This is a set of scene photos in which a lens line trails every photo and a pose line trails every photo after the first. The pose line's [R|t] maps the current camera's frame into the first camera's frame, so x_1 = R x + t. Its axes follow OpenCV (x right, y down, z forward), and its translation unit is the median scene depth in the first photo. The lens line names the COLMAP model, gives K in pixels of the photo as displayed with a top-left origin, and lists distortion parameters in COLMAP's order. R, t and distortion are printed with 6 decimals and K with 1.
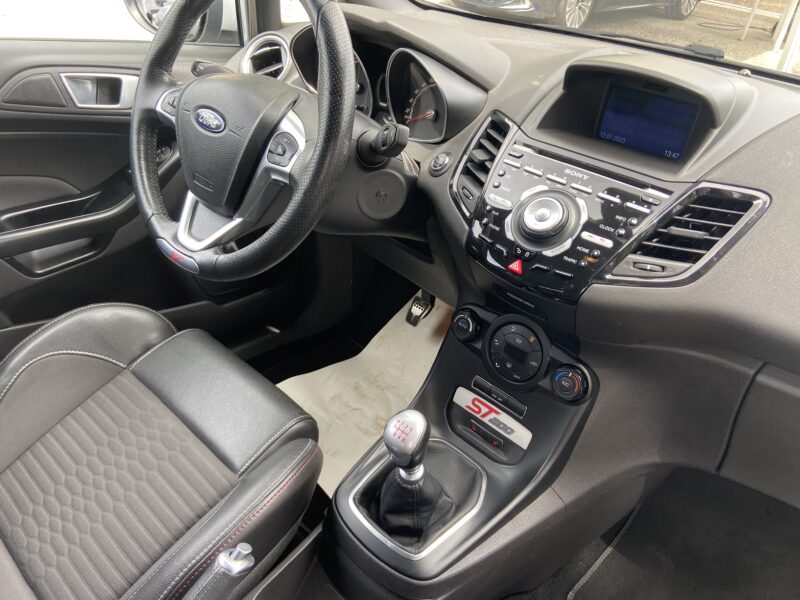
lens RADIAL K [[597.2, 0, 401.7], [0, 597.2, 306.1], [0, 0, 1]] dist [0.105616, -0.127611]
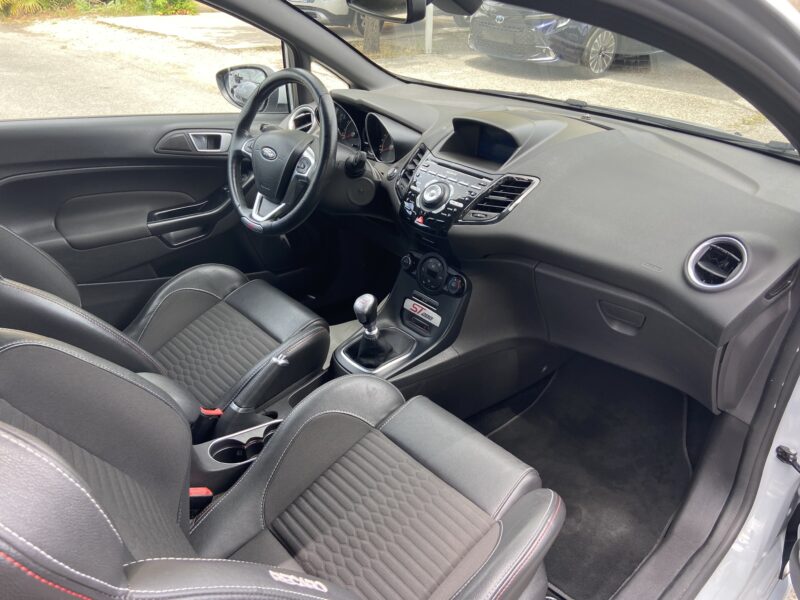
lens RADIAL K [[597.2, 0, 401.7], [0, 597.2, 306.1], [0, 0, 1]] dist [0.105616, -0.127611]
pose [[0.995306, -0.013696, -0.095806, 0.271691], [0.006933, 0.997483, -0.070572, 0.304882], [0.096531, 0.069577, 0.992895, -0.804807]]
